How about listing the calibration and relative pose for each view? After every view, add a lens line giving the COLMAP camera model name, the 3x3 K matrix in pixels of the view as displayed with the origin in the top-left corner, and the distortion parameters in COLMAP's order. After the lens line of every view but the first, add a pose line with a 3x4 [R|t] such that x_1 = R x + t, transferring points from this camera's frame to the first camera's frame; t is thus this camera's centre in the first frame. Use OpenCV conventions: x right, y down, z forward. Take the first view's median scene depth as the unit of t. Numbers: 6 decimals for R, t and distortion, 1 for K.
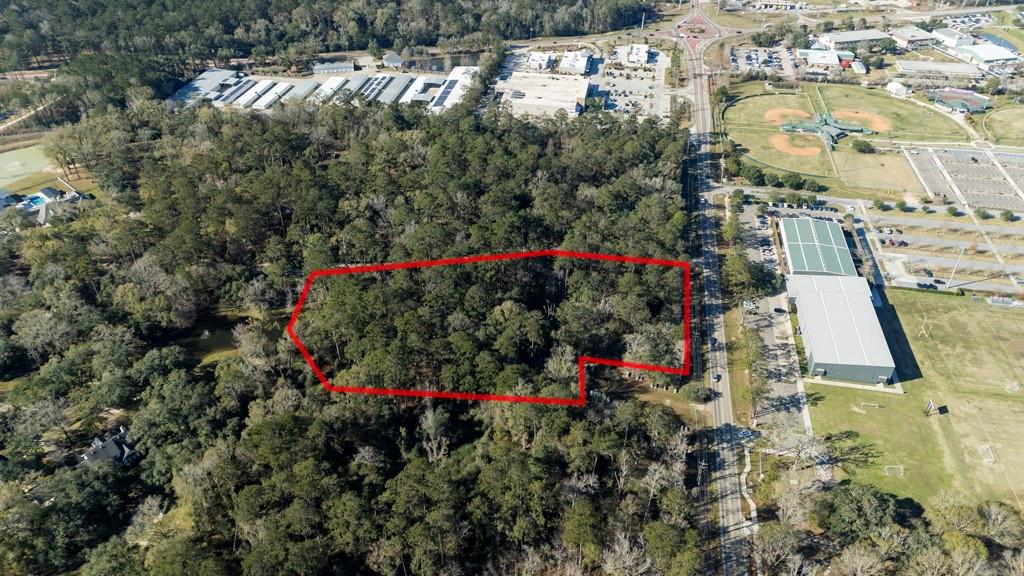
lens RADIAL K [[743.3, 0, 509.4], [0, 743.3, 286.4], [0, 0, 1]] dist [0.043842, -0.029835]
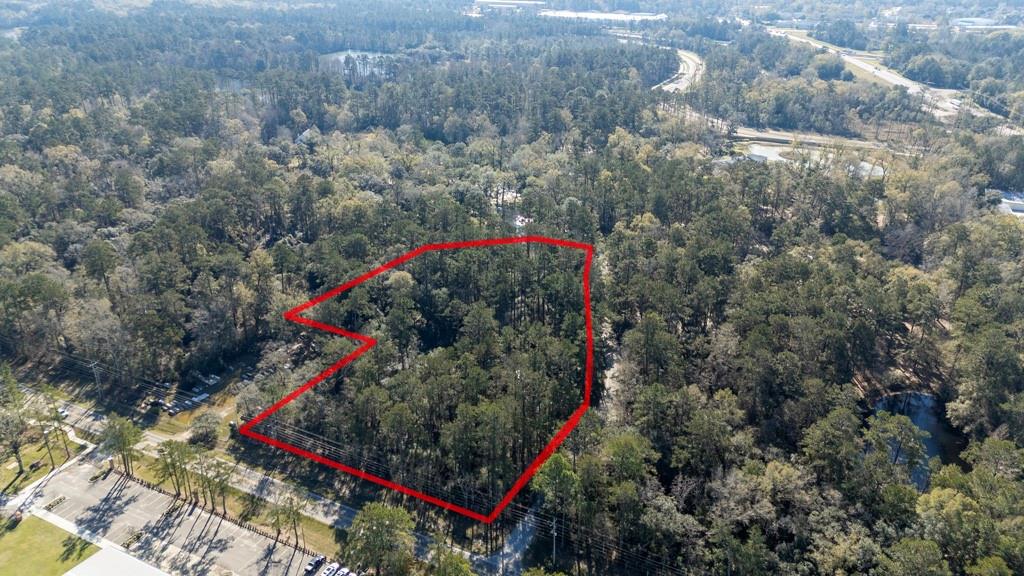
lens RADIAL K [[743.3, 0, 516.2], [0, 743.3, 286.7], [0, 0, 1]] dist [0.043842, -0.029835]
pose [[-0.274896, 0.397505, -0.875455, 0.529684], [-0.559042, 0.674718, 0.481900, -0.336051], [0.782243, 0.621889, 0.036745, 0.788175]]
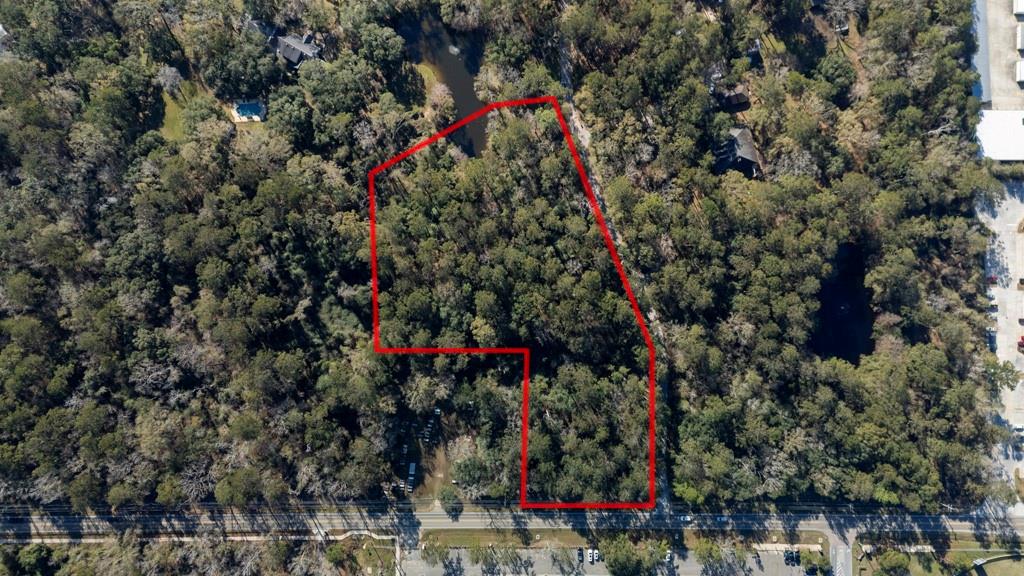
lens RADIAL K [[743.3, 0, 512.9], [0, 743.3, 285.9], [0, 0, 1]] dist [0.043842, -0.029835]
pose [[0.169822, 0.985411, -0.011164, -0.034710], [-0.585316, 0.109972, 0.803313, -0.622640], [0.792822, -0.129886, 0.595452, 0.299109]]
